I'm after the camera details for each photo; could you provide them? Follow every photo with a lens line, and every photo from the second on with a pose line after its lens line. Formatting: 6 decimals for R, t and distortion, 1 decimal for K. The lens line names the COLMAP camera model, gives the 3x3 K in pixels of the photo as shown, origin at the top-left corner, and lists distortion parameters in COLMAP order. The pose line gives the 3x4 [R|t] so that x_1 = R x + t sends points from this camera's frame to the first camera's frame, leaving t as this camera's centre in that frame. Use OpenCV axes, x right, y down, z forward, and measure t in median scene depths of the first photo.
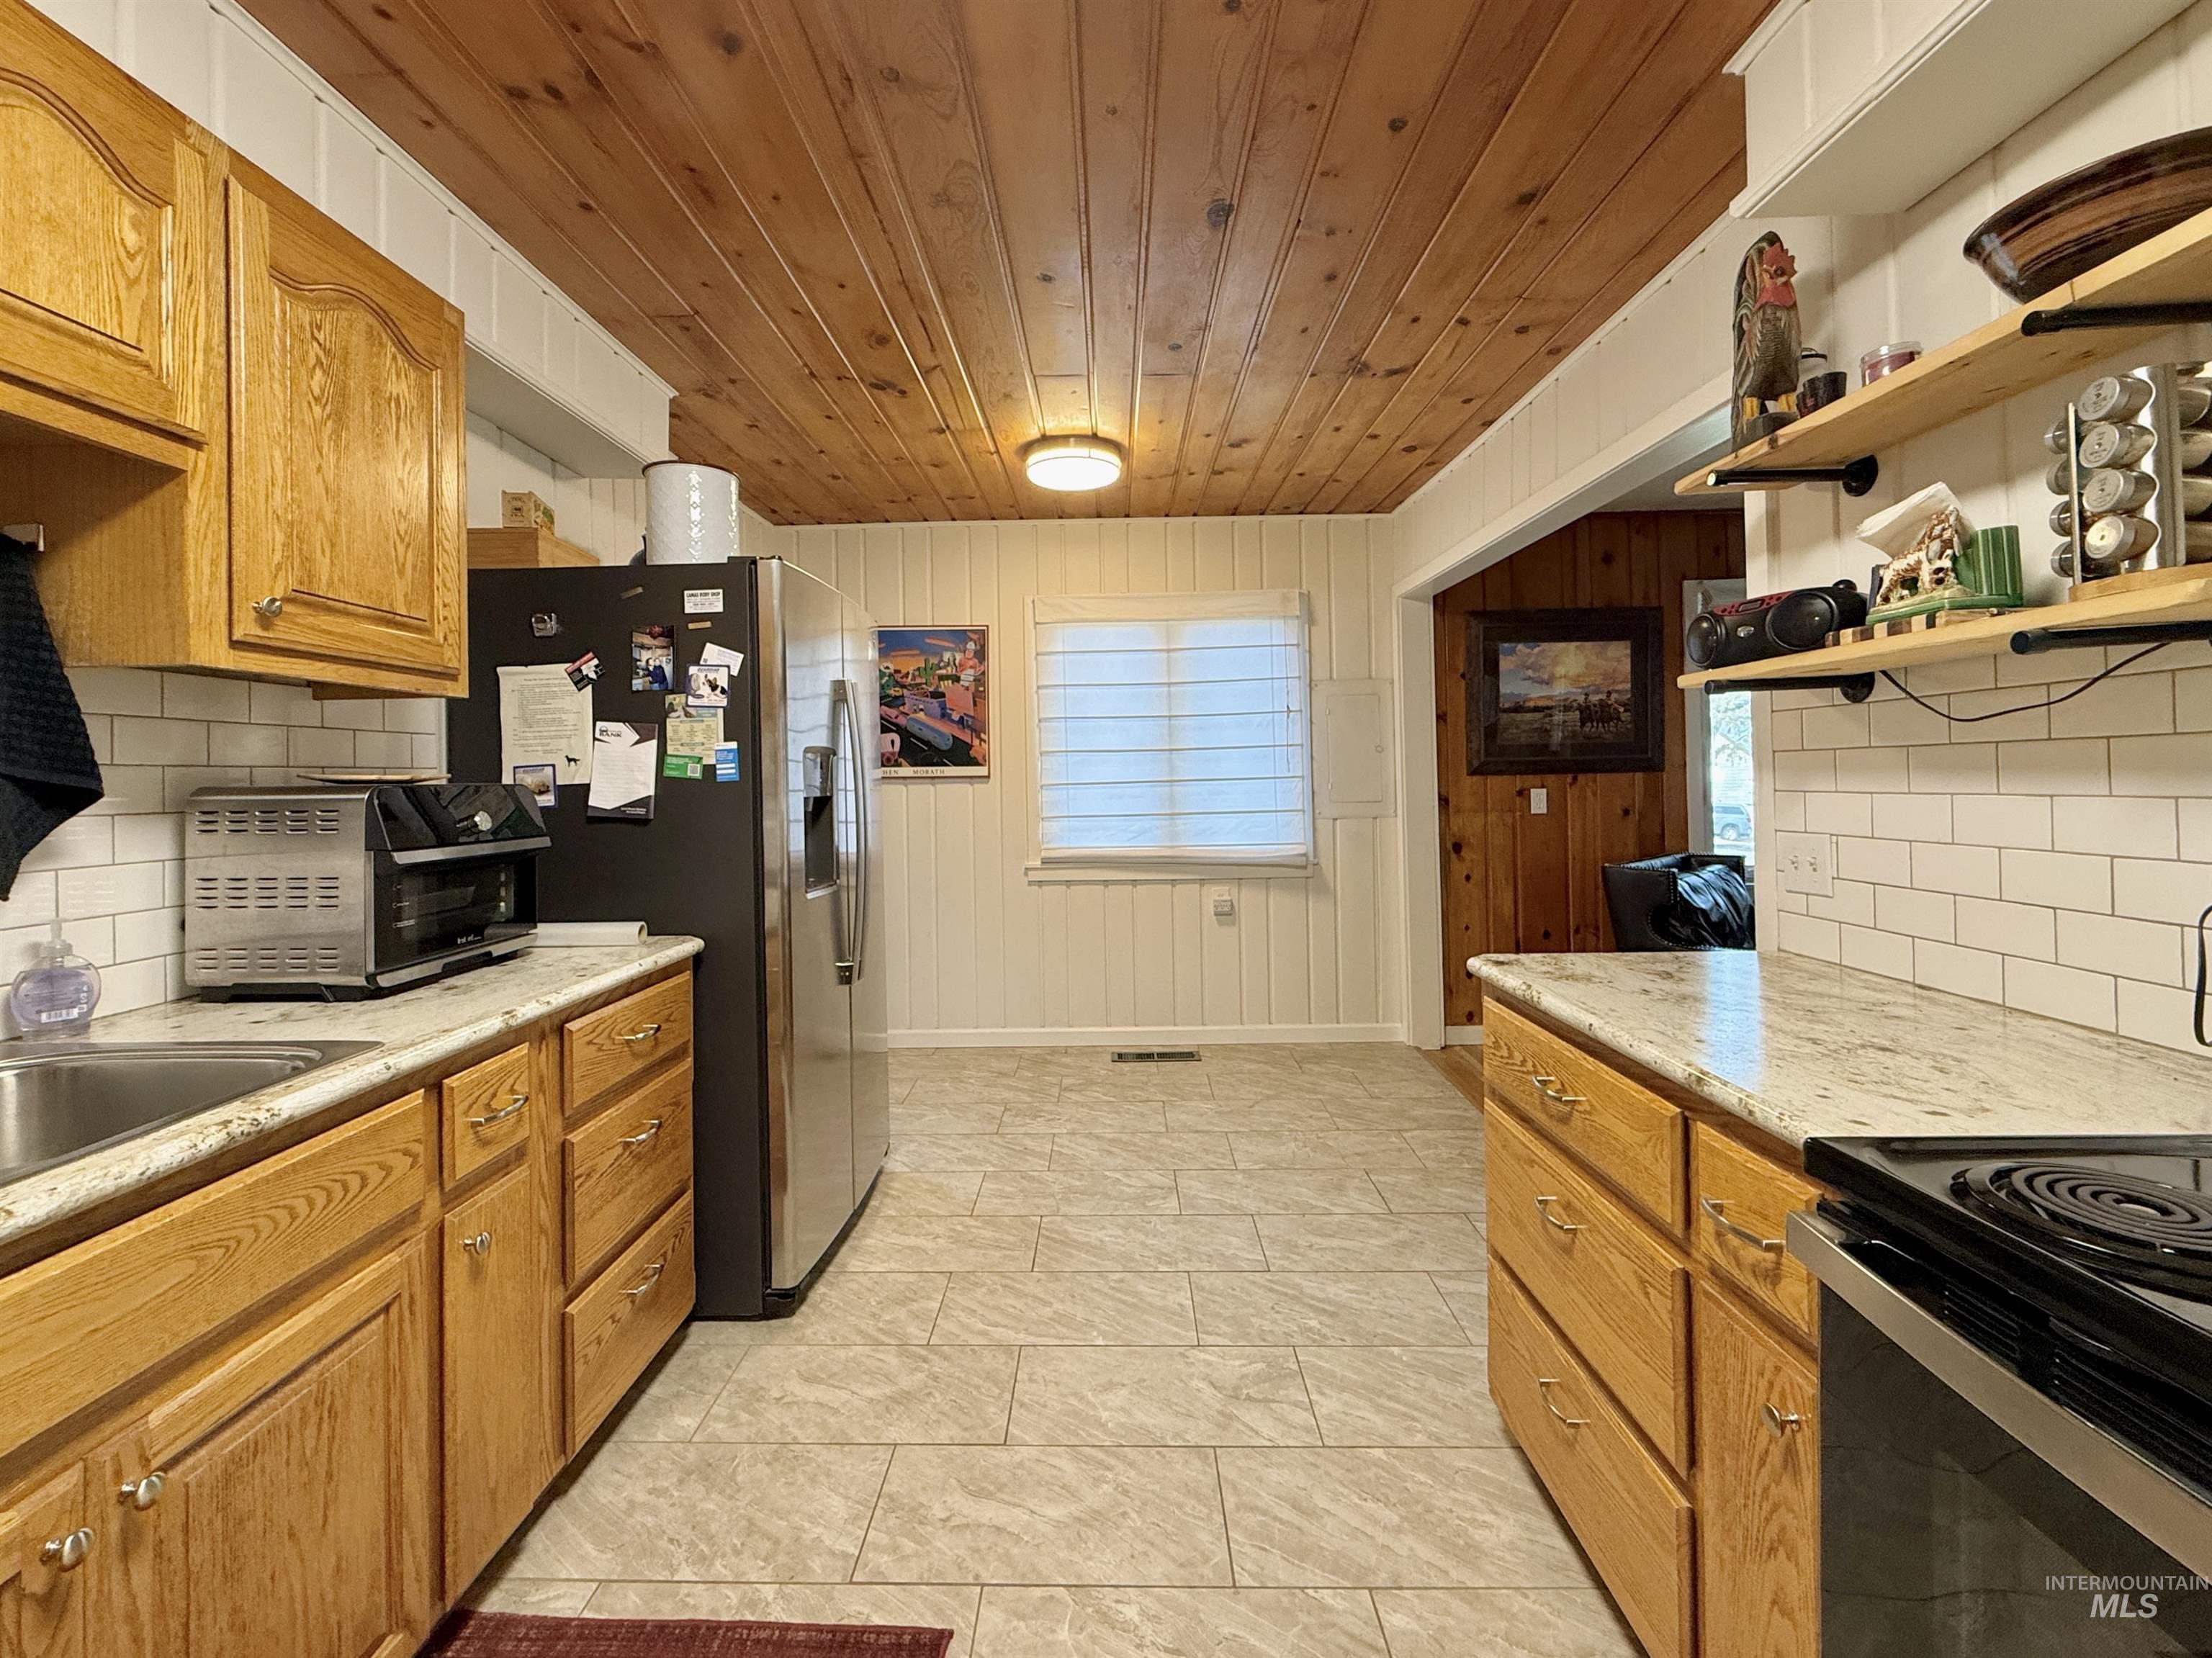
lens RADIAL K [[877.8, 0, 1108.9], [0, 877.8, 771.6], [0, 0, 1]] dist [-0.000619, -0.000423]
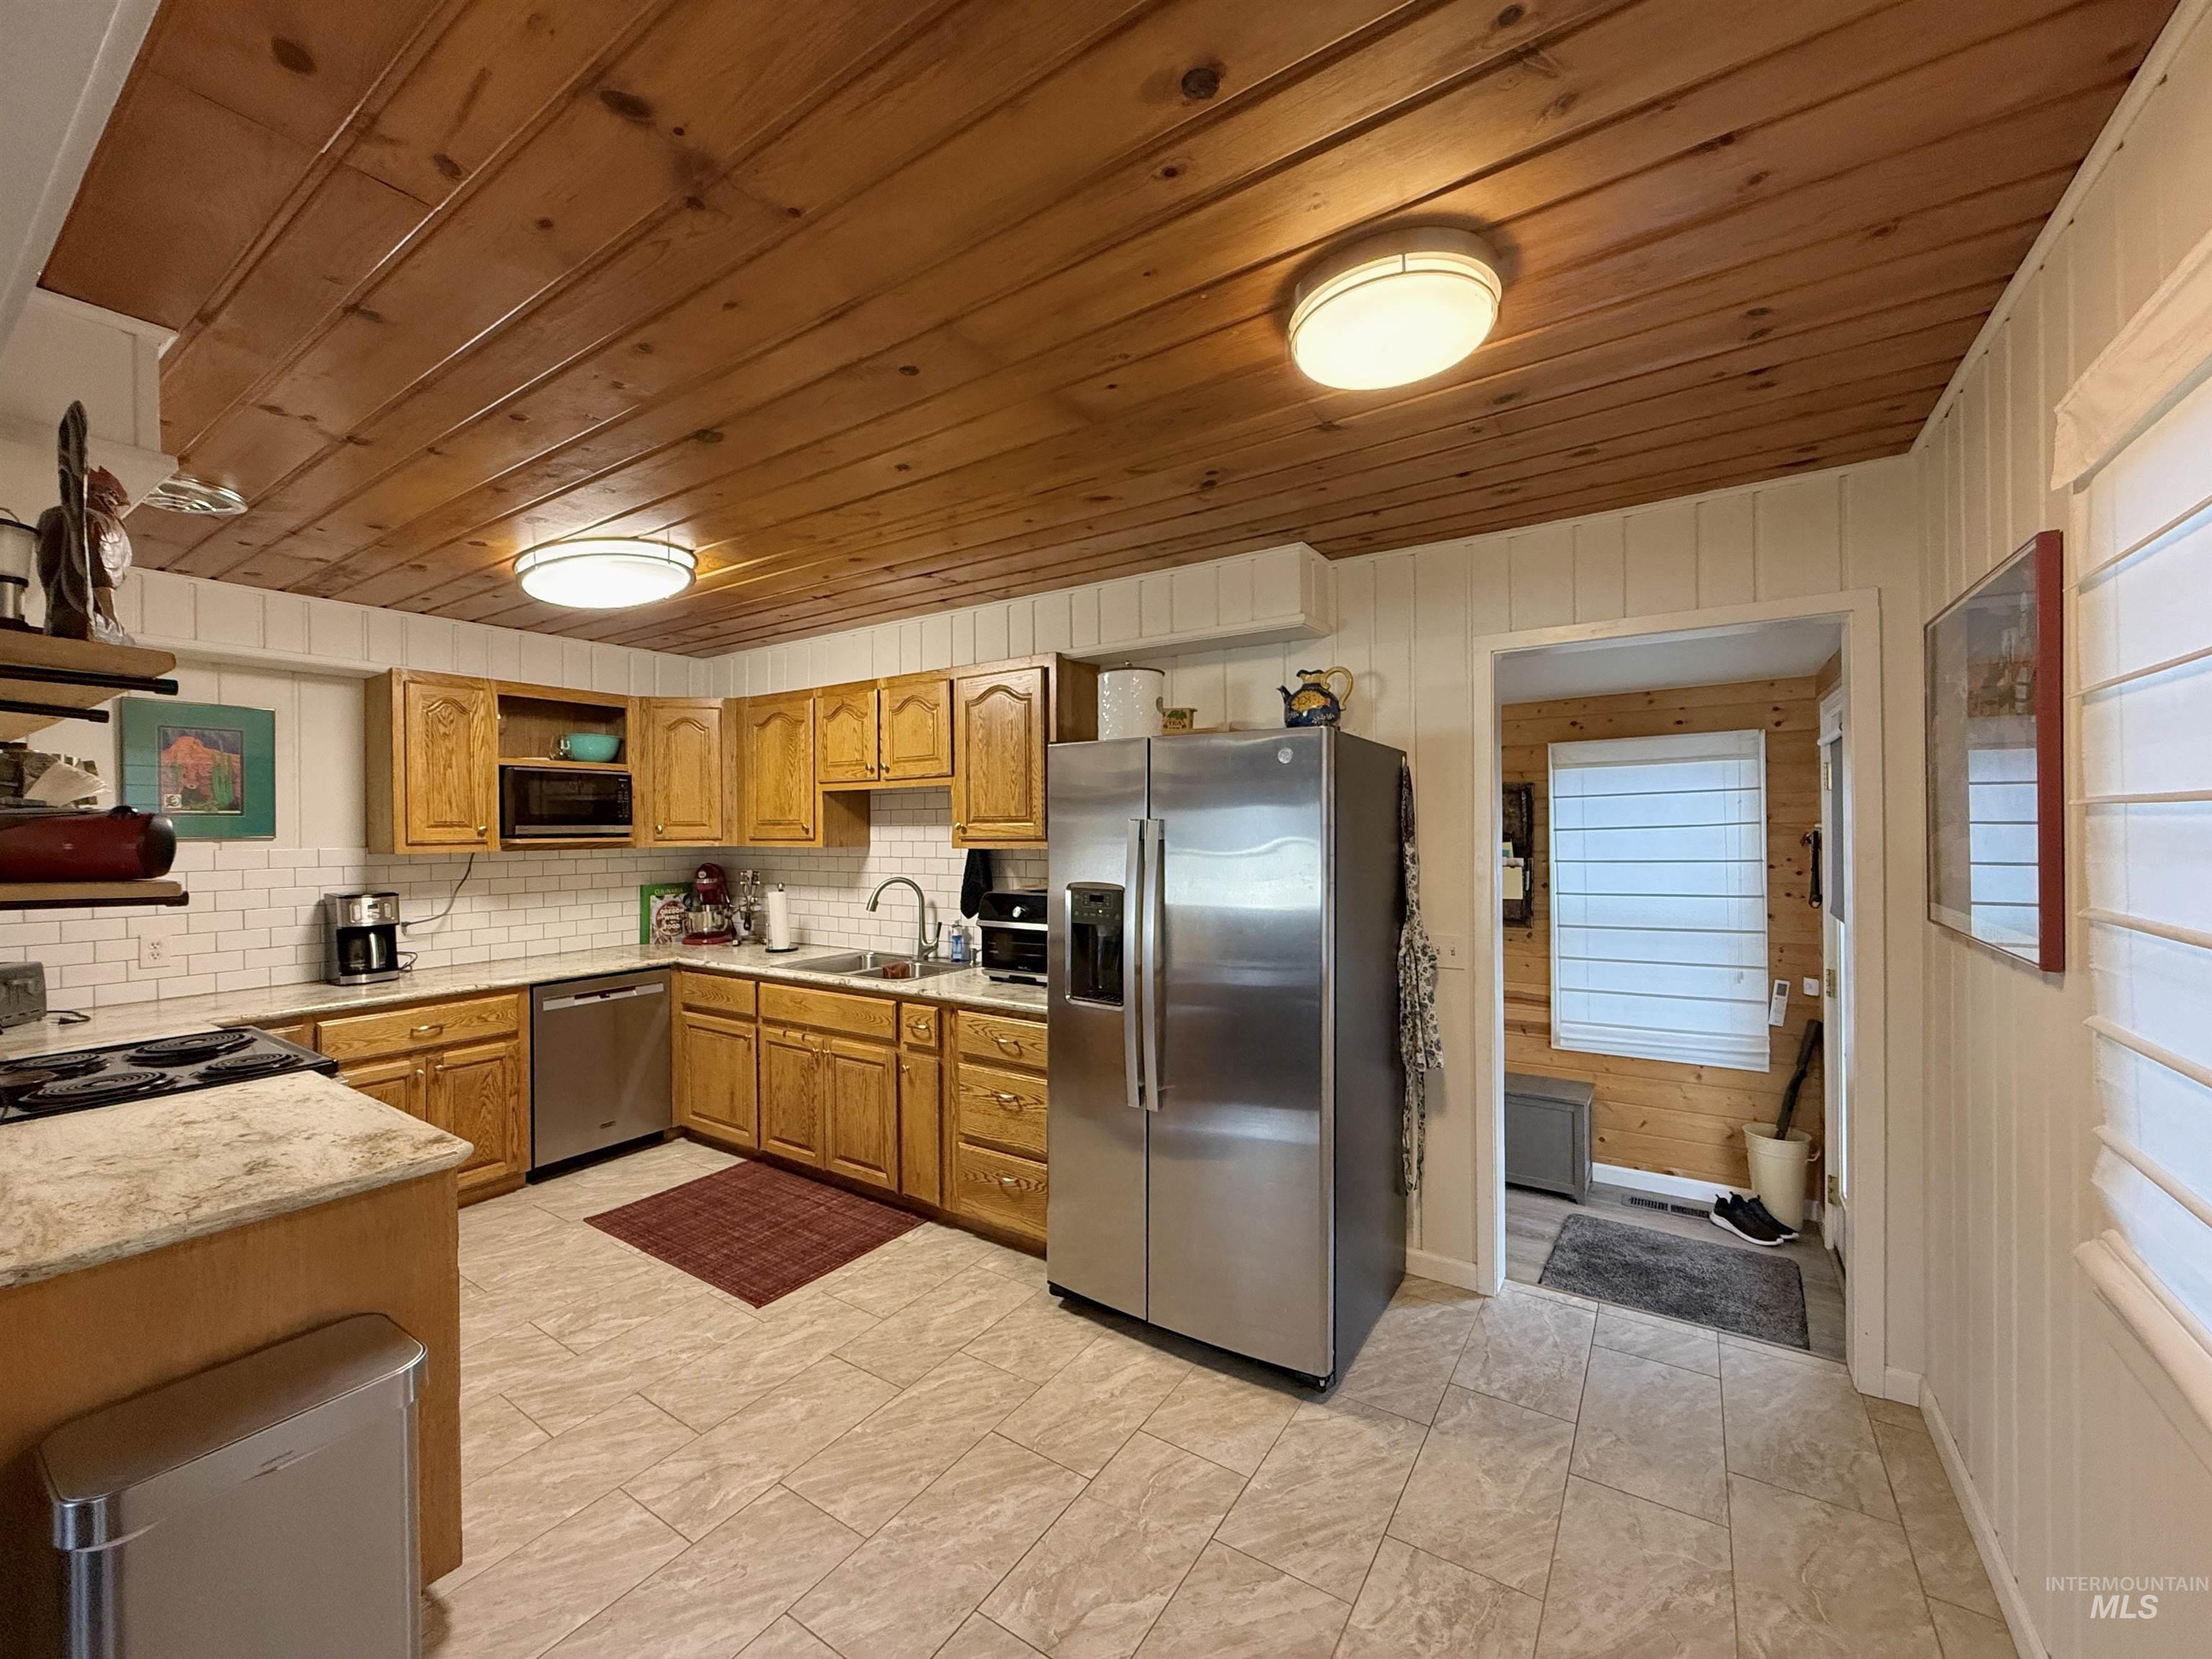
lens RADIAL K [[877.8, 0, 1115.9], [0, 877.8, 830.9], [0, 0, 1]] dist [-0.000619, -0.000423]
pose [[-0.525925, 0.019870, -0.850299, 0.993666], [0.021174, 0.999723, 0.010266, -0.162832], [0.850267, -0.012605, -0.526200, 2.468982]]
